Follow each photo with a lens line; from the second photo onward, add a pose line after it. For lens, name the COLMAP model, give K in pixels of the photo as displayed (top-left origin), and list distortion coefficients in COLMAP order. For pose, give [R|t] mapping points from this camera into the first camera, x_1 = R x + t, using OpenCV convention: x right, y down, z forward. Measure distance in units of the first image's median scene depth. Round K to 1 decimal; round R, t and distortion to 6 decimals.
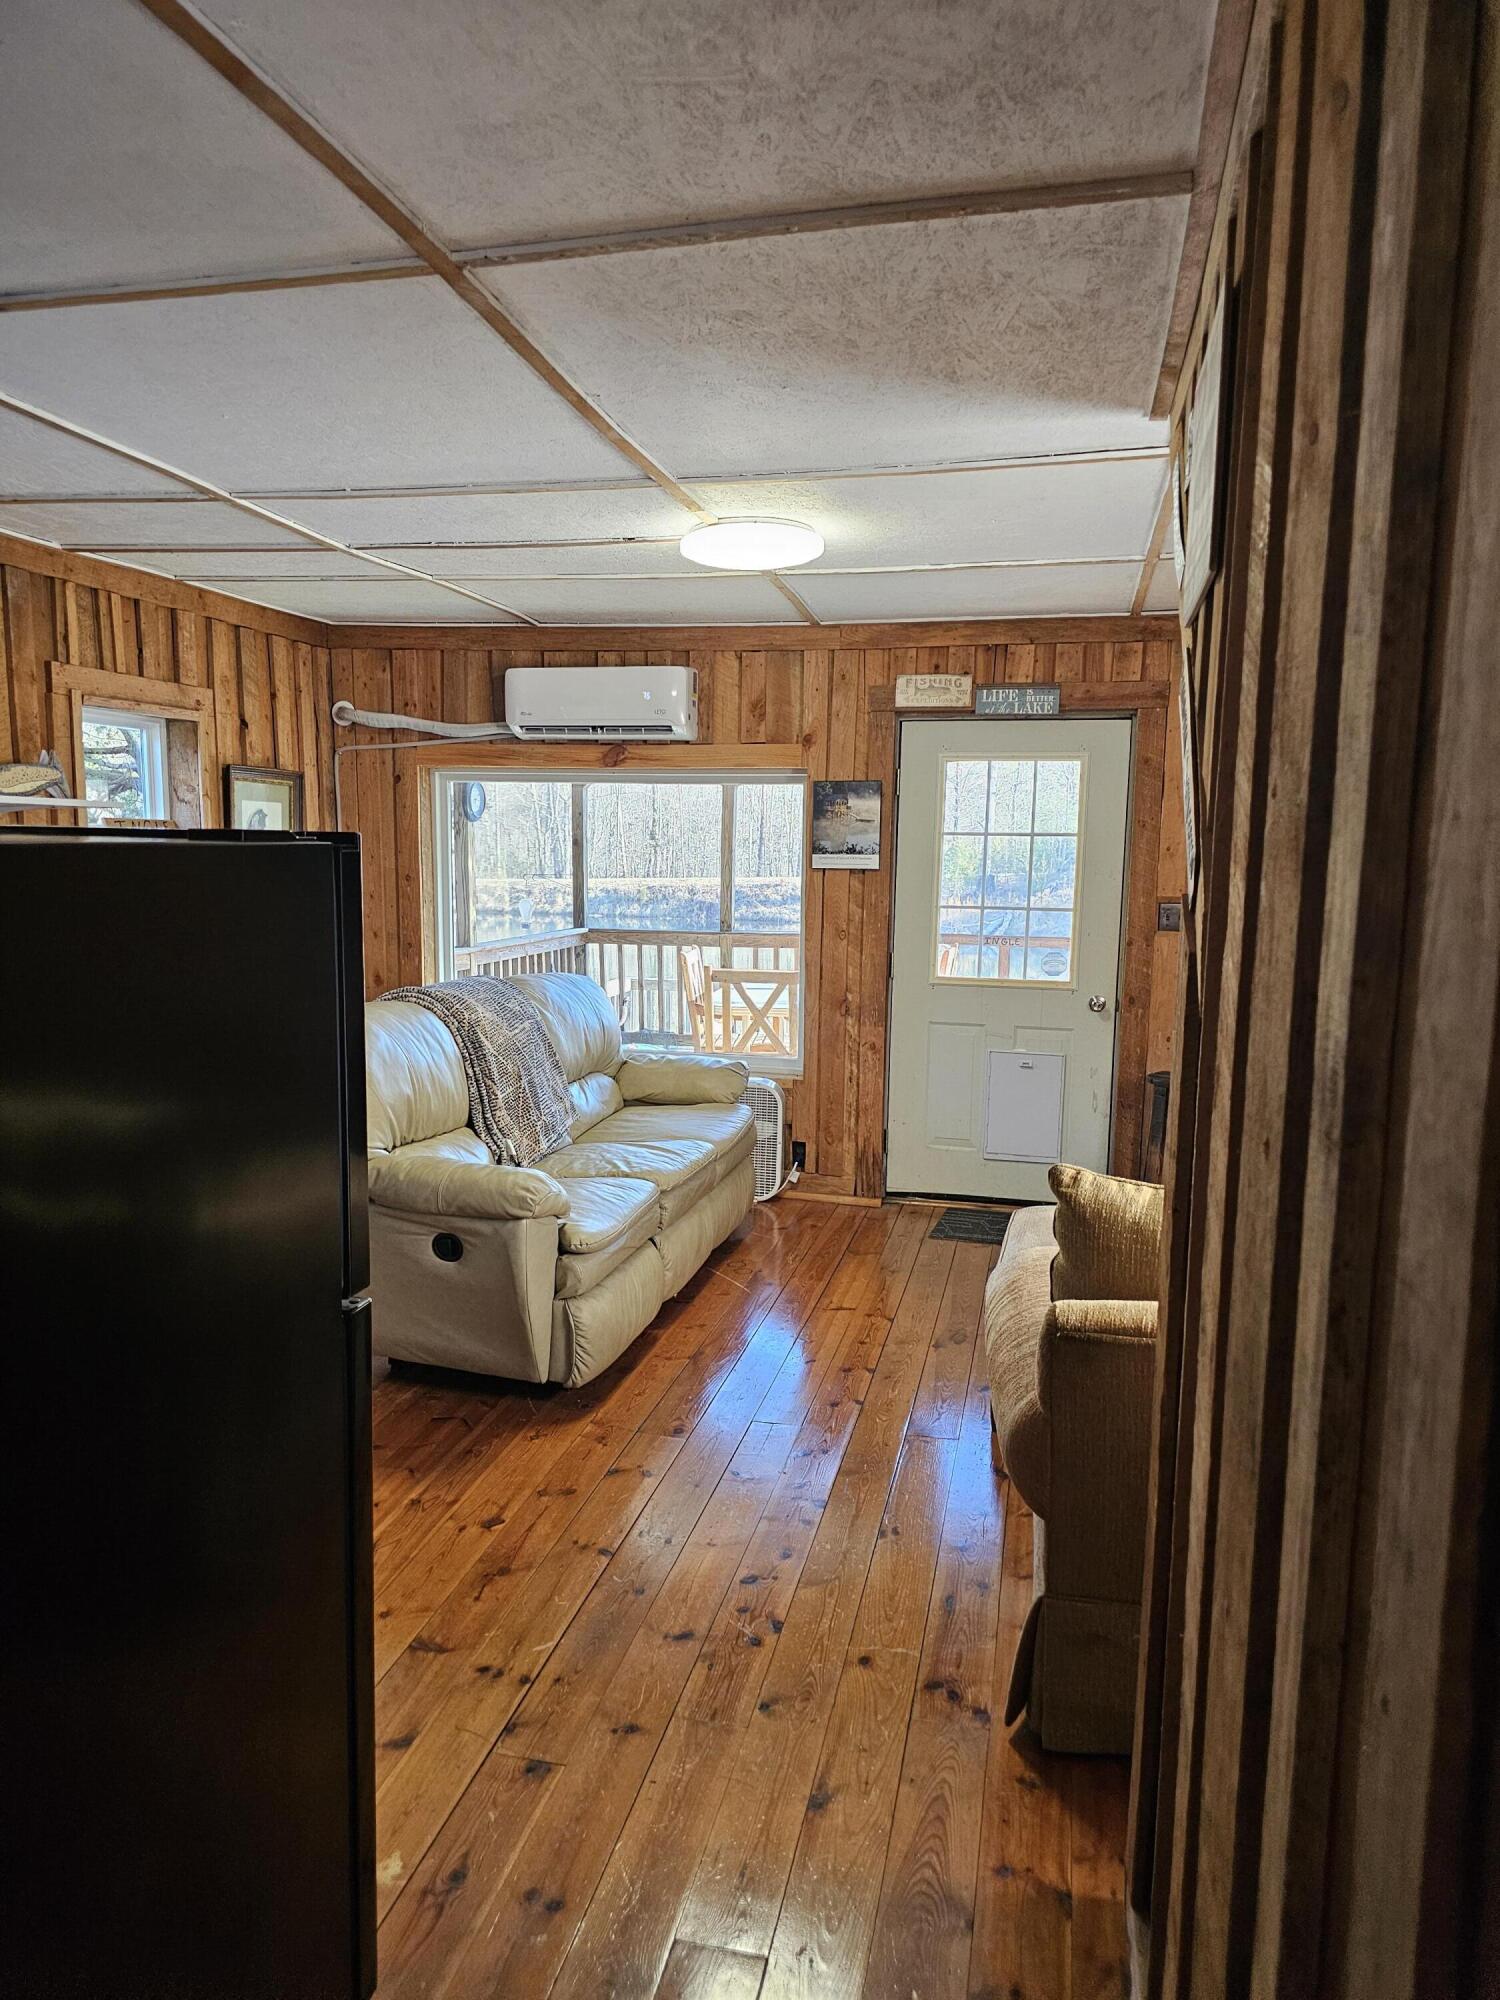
lens RADIAL K [[1355.7, 0, 750.8], [0, 1355.7, 1010.9], [0, 0, 1]] dist [0.045571, -0.021146]
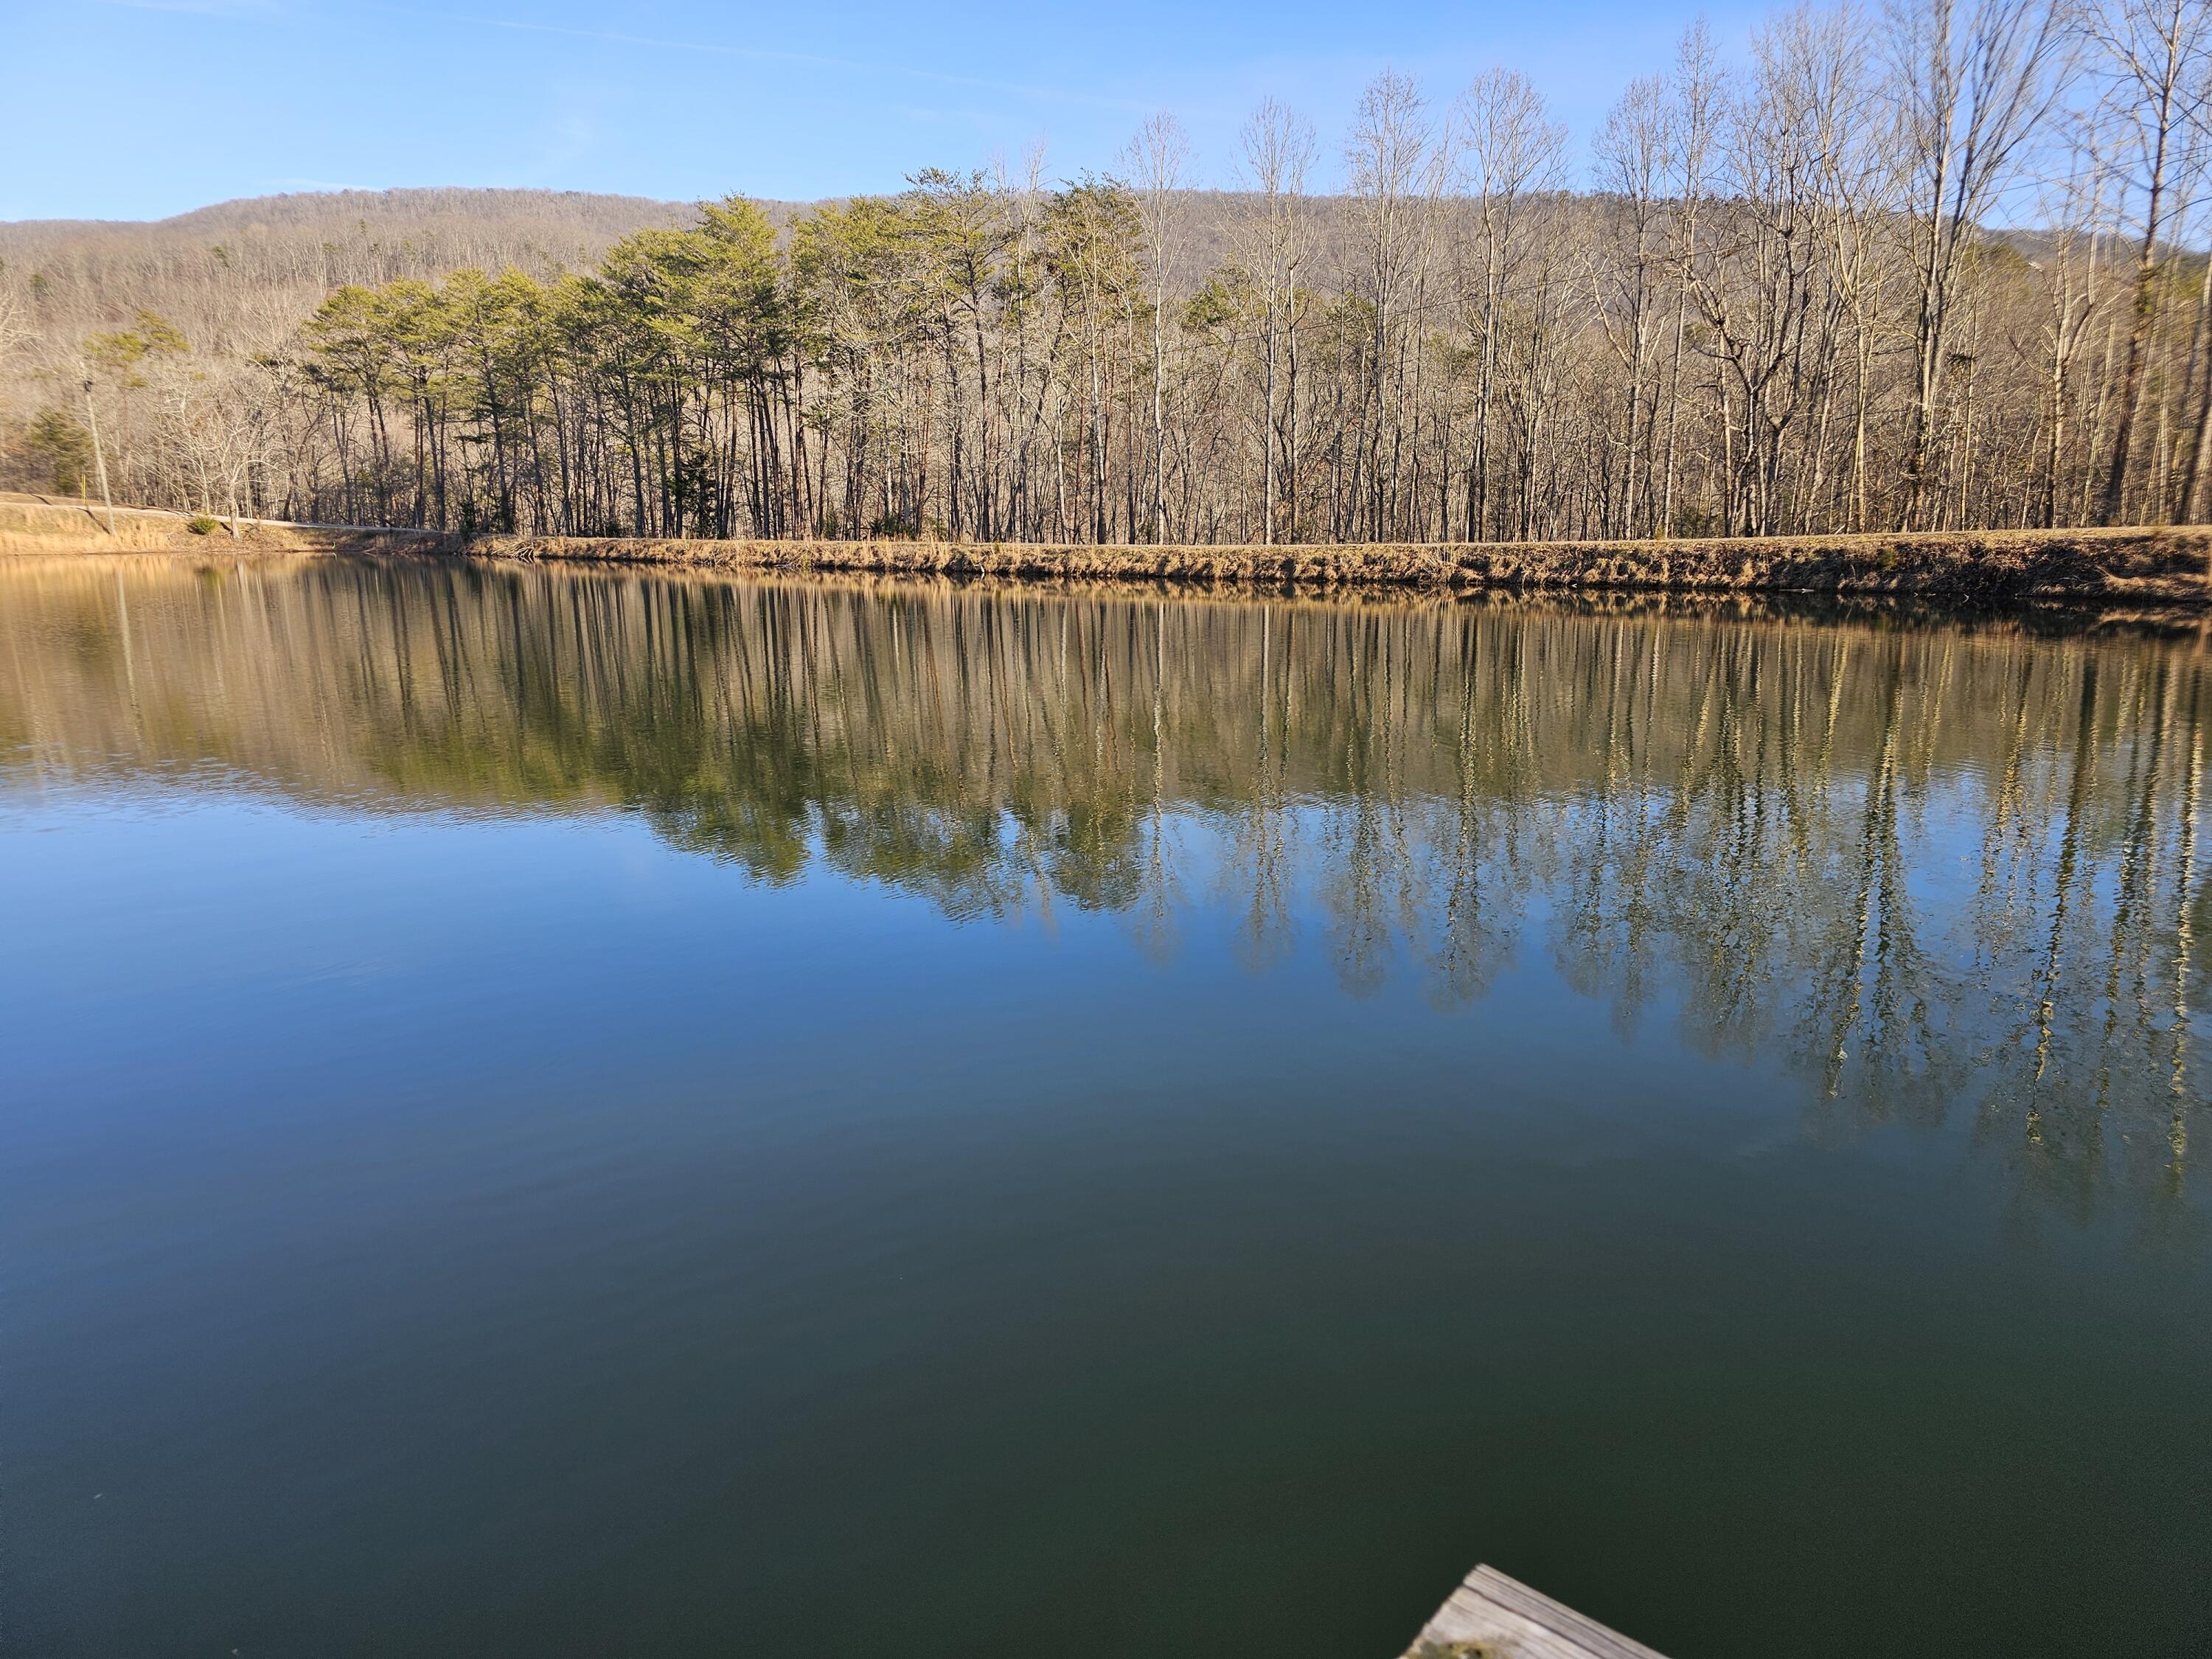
lens RADIAL K [[1499.4, 0, 1113.6], [0, 1499.4, 849.0], [0, 0, 1]] dist [0.045571, -0.021146]
pose [[0.857142, 0.091500, -0.506887, -0.239636], [-0.043397, 0.993425, 0.105943, -0.127093], [0.513248, -0.068811, 0.855477, 2.592610]]
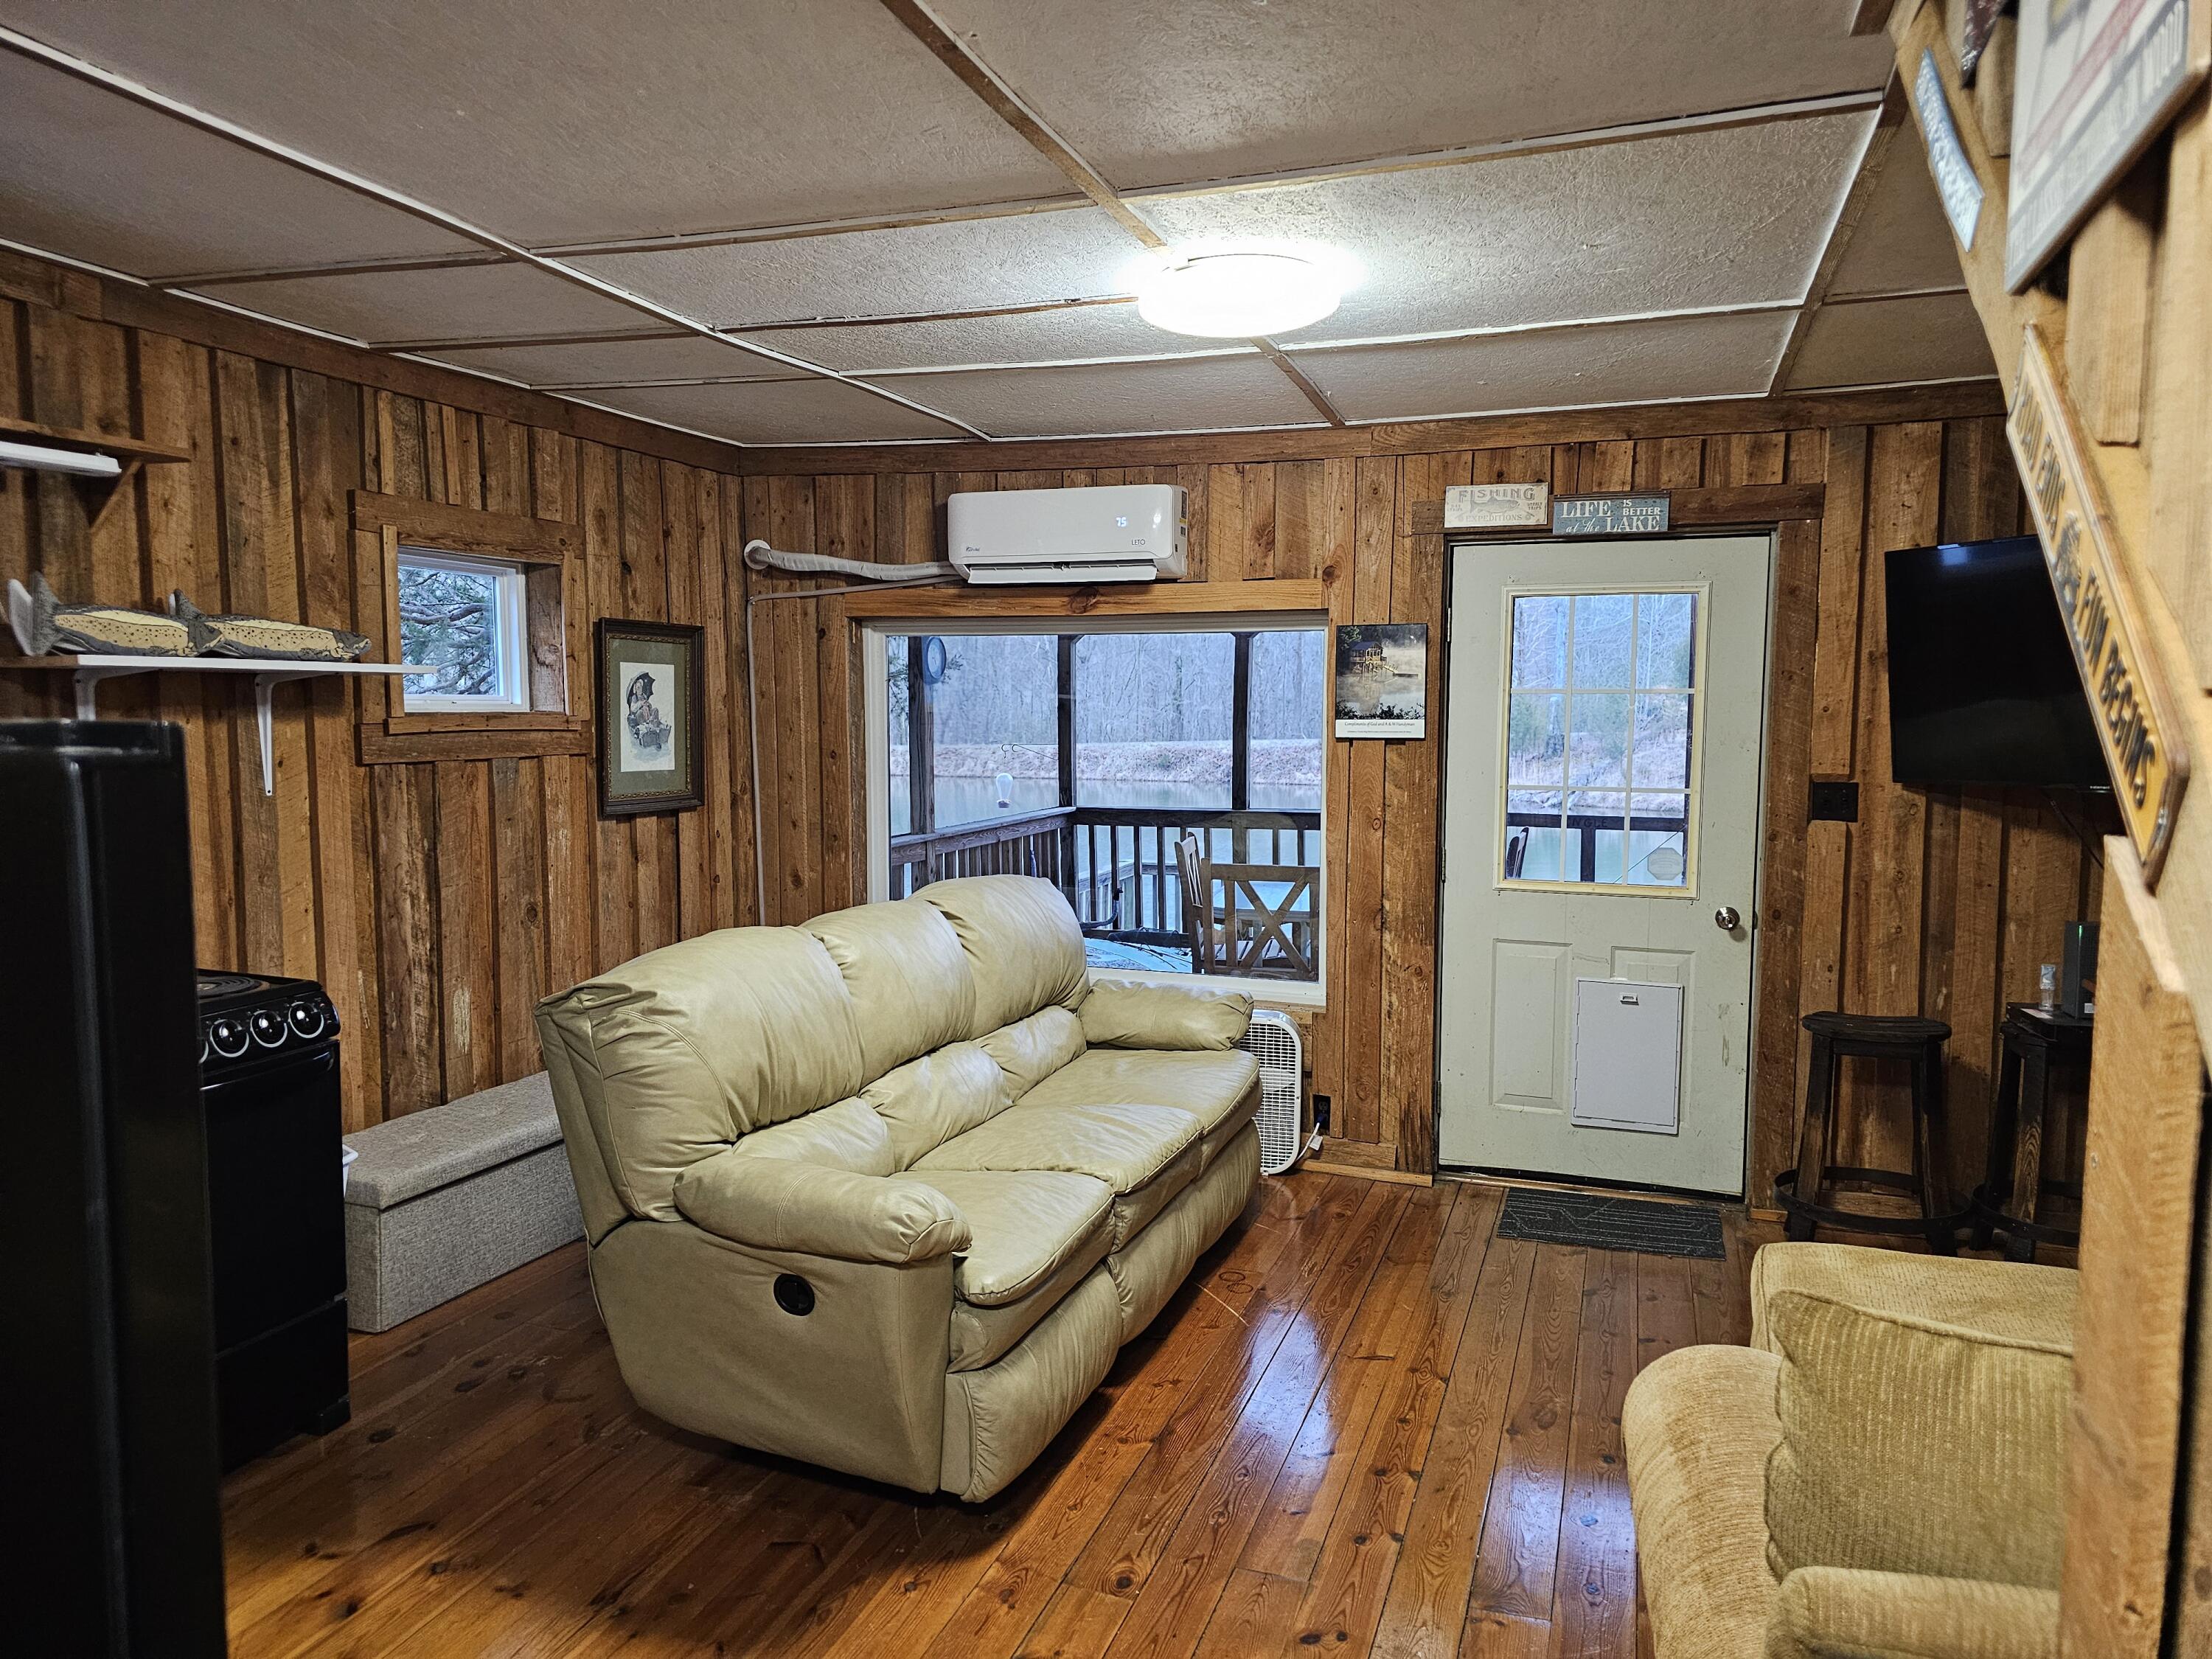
lens RADIAL K [[1499.4, 0, 1123.7], [0, 1499.4, 816.0], [0, 0, 1]] dist [0.045571, -0.021146]
pose [[0.994147, -0.003202, -0.107986, 0.018031], [-0.002022, 0.998834, -0.048233, -0.020912], [0.108015, 0.048169, 0.992982, 0.150789]]
